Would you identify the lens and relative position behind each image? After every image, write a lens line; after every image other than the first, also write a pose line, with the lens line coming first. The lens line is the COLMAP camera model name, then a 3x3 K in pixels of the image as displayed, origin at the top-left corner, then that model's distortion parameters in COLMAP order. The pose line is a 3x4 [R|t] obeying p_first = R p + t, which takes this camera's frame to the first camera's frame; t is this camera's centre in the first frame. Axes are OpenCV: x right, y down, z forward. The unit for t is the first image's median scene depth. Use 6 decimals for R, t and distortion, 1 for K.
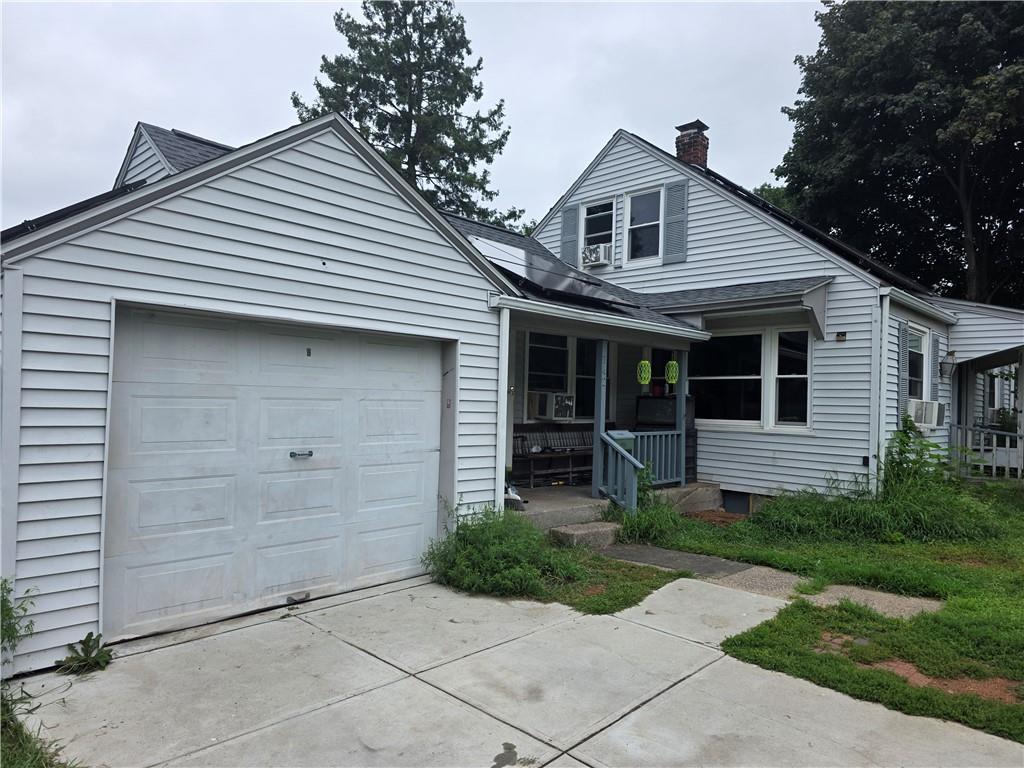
lens RADIAL K [[723.8, 0, 512.0], [0, 723.8, 384.0], [0, 0, 1]] dist [0.073659, -0.069384]
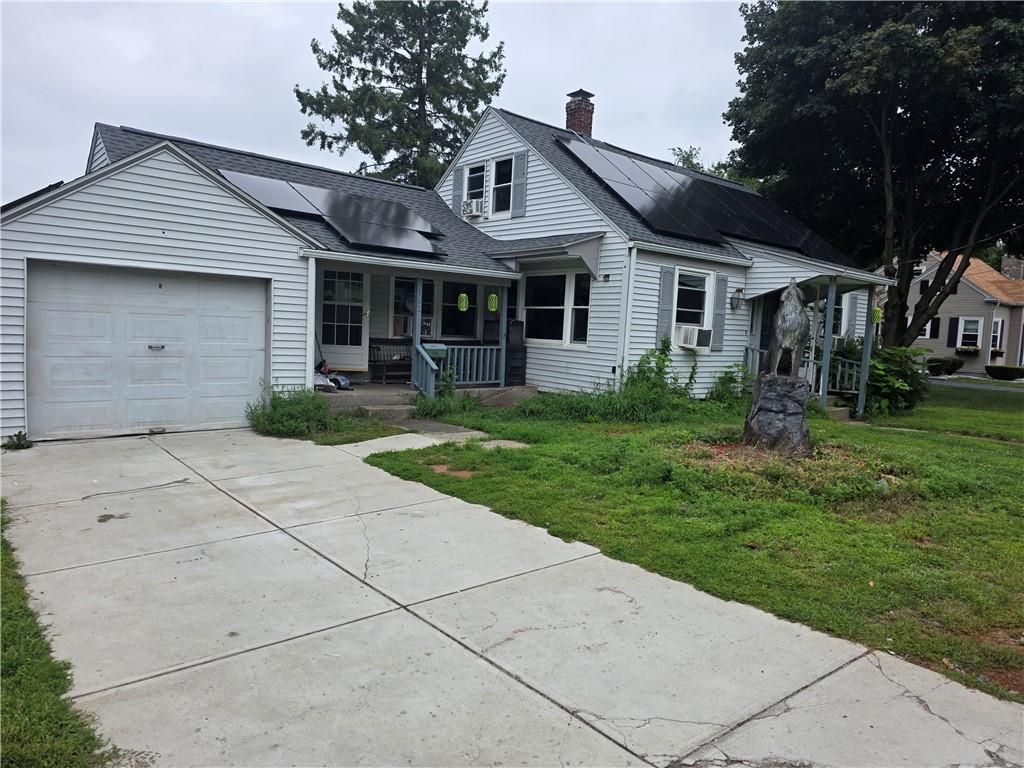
lens RADIAL K [[723.8, 0, 512.0], [0, 723.8, 384.0], [0, 0, 1]] dist [0.073659, -0.069384]
pose [[0.993943, 0.028231, -0.106205, 0.401687], [-0.017341, 0.994624, 0.102094, -0.003642], [0.108517, -0.099634, 0.989089, -0.337443]]
